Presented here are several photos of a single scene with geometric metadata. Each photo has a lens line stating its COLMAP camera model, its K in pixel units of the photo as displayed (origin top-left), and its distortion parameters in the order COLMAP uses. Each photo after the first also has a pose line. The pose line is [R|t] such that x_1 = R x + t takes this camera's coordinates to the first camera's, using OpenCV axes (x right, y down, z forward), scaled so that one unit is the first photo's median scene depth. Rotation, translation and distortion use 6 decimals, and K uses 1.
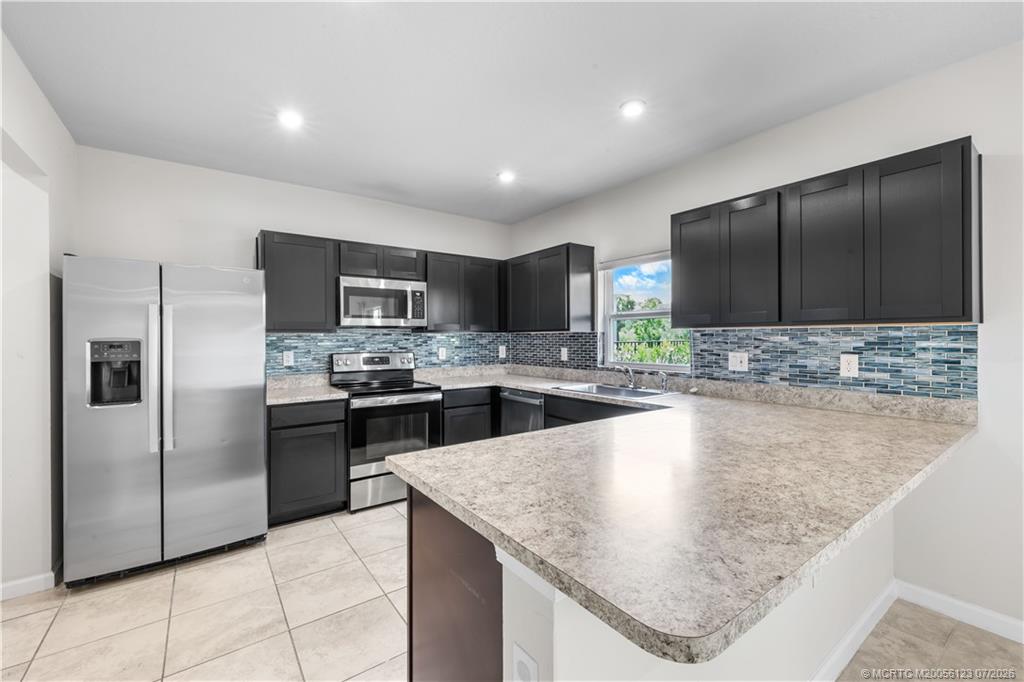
lens RADIAL K [[423.0, 0, 510.5], [0, 423.0, 336.5], [0, 0, 1]] dist [0.001266, 0.000050]
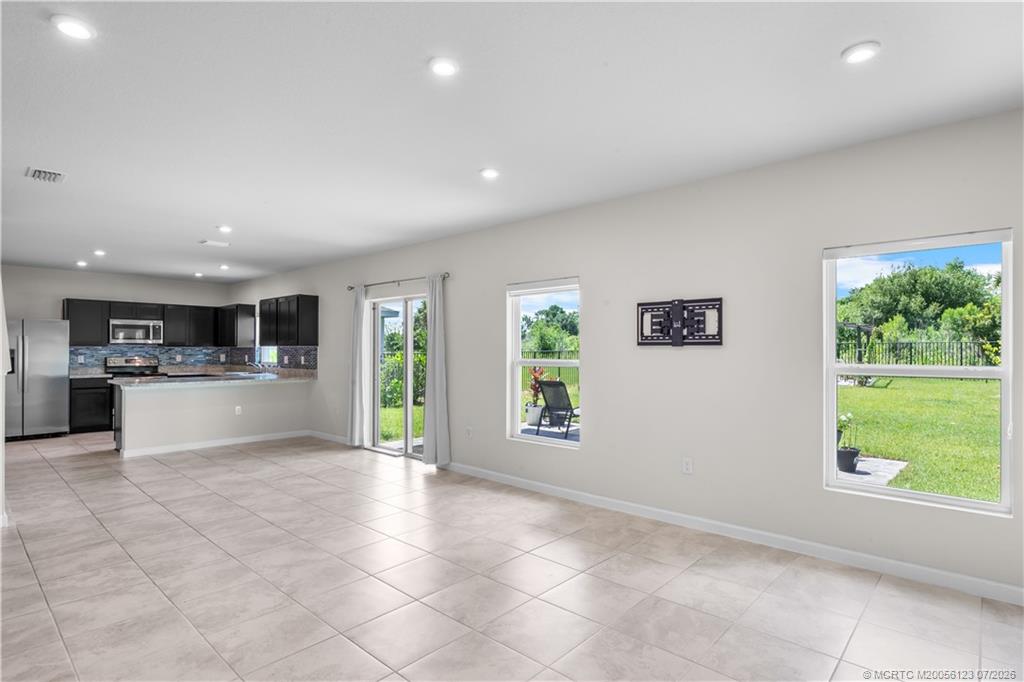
lens RADIAL K [[521.2, 0, 514.9], [0, 521.2, 348.4], [0, 0, 1]] dist [-0.002172, -0.000415]
pose [[0.979165, 0.008147, 0.202903, 0.974818], [-0.007949, 0.999967, -0.001791, -0.011015], [-0.202911, 0.000141, 0.979197, -1.805041]]
